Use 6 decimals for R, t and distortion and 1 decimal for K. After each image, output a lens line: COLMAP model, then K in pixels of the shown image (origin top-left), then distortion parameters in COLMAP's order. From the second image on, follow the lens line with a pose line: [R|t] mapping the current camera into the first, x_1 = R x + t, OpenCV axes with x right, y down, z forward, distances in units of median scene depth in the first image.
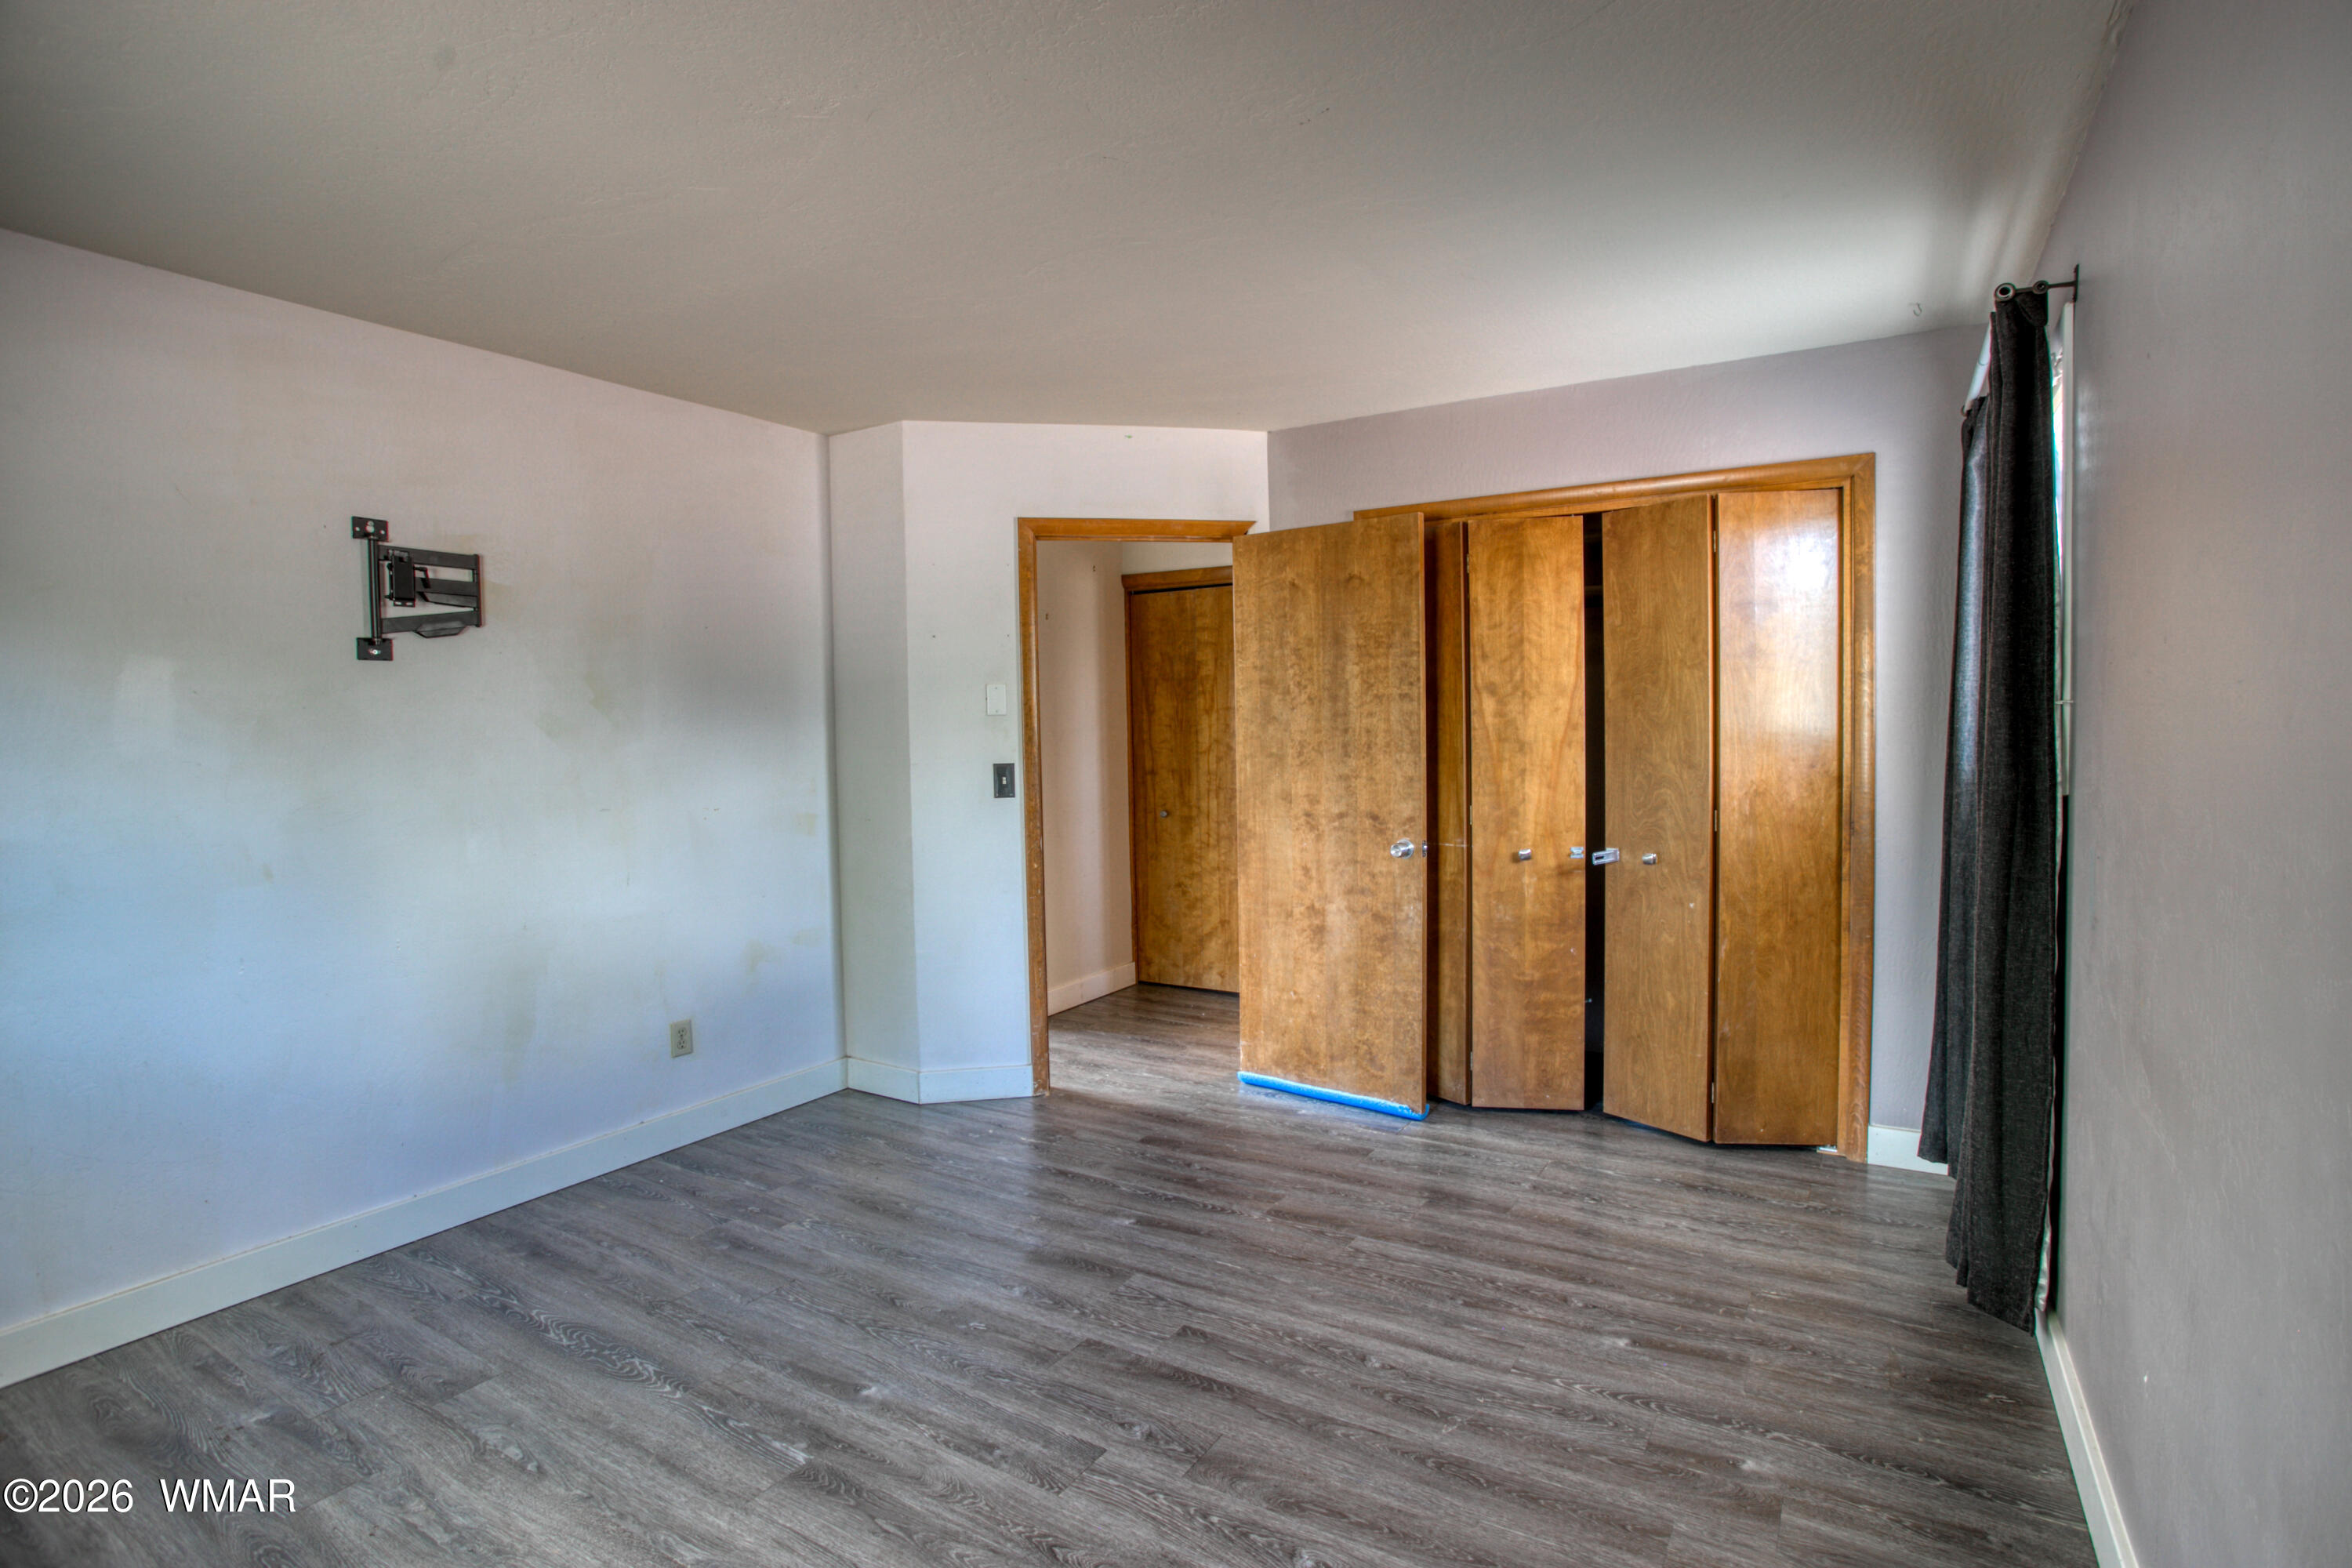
lens RADIAL K [[1166.0, 0, 1184.9], [0, 1166.0, 778.0], [0, 0, 1]] dist [-0.072936, 0.033527]
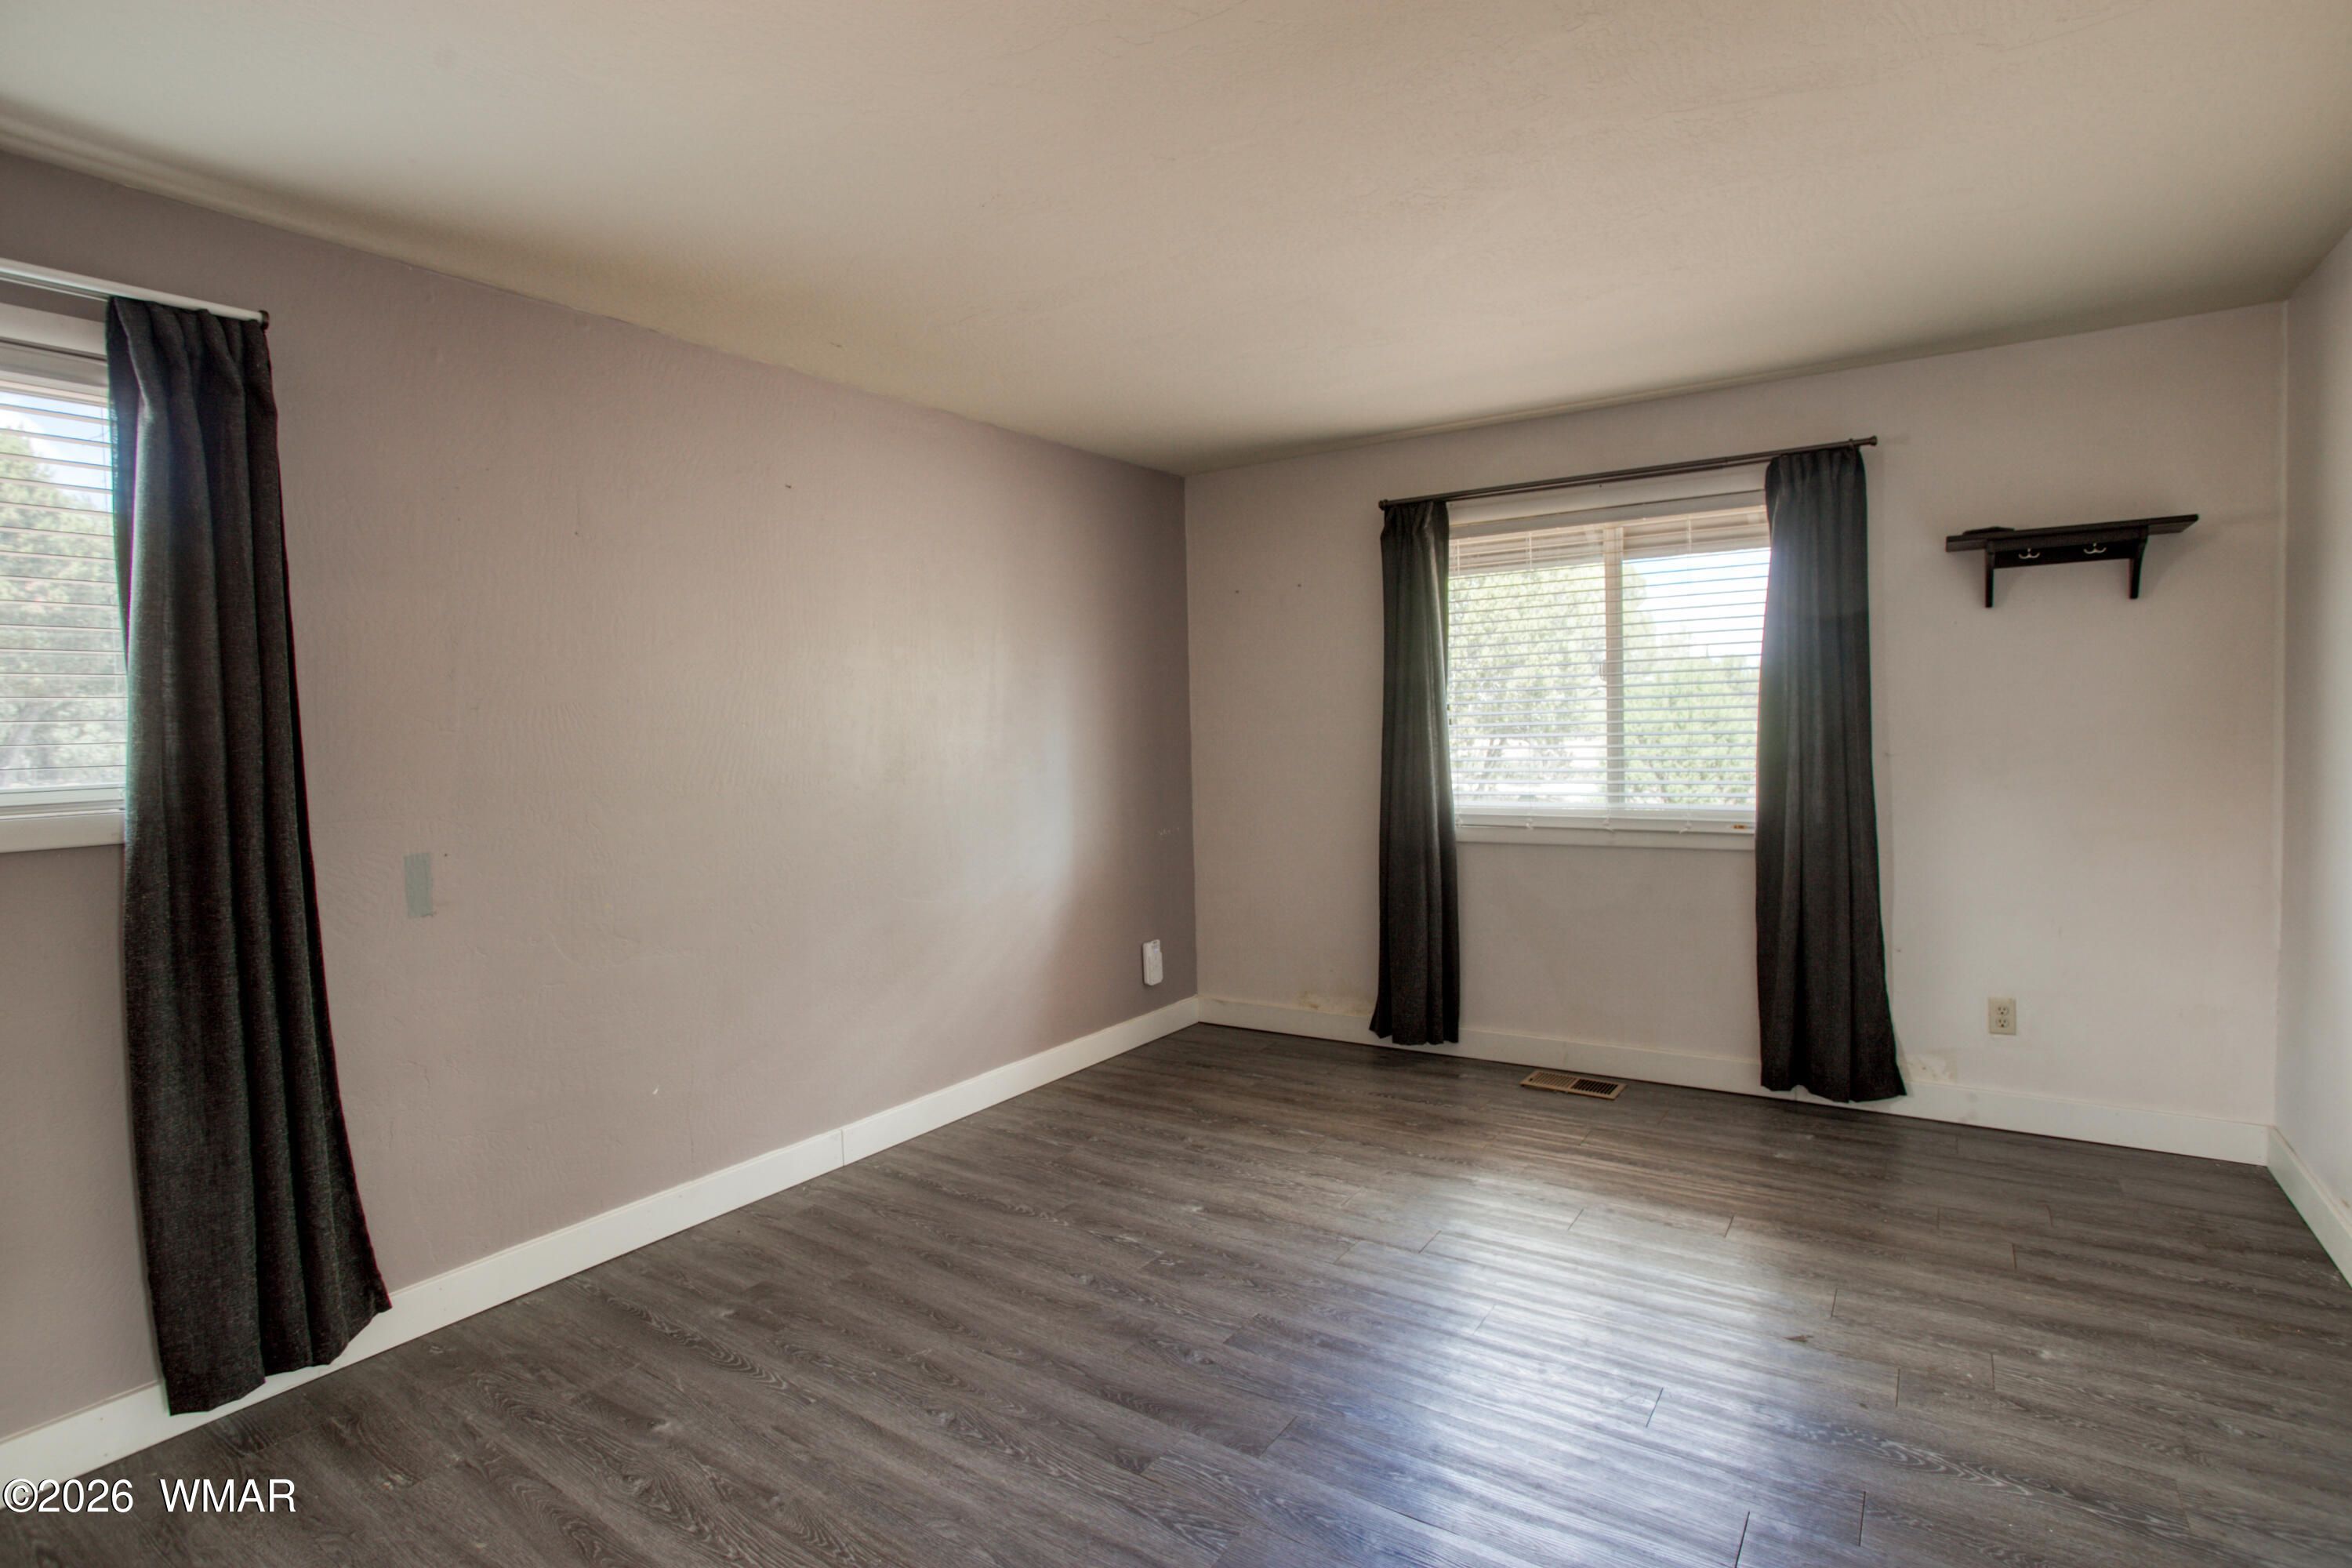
lens RADIAL K [[1166.0, 0, 1184.9], [0, 1166.0, 778.0], [0, 0, 1]] dist [-0.072936, 0.033527]
pose [[-0.998048, 0.041248, 0.046896, -0.098171], [0.045566, 0.994427, 0.095068, -0.089382], [-0.042714, 0.097020, -0.994366, 1.916520]]
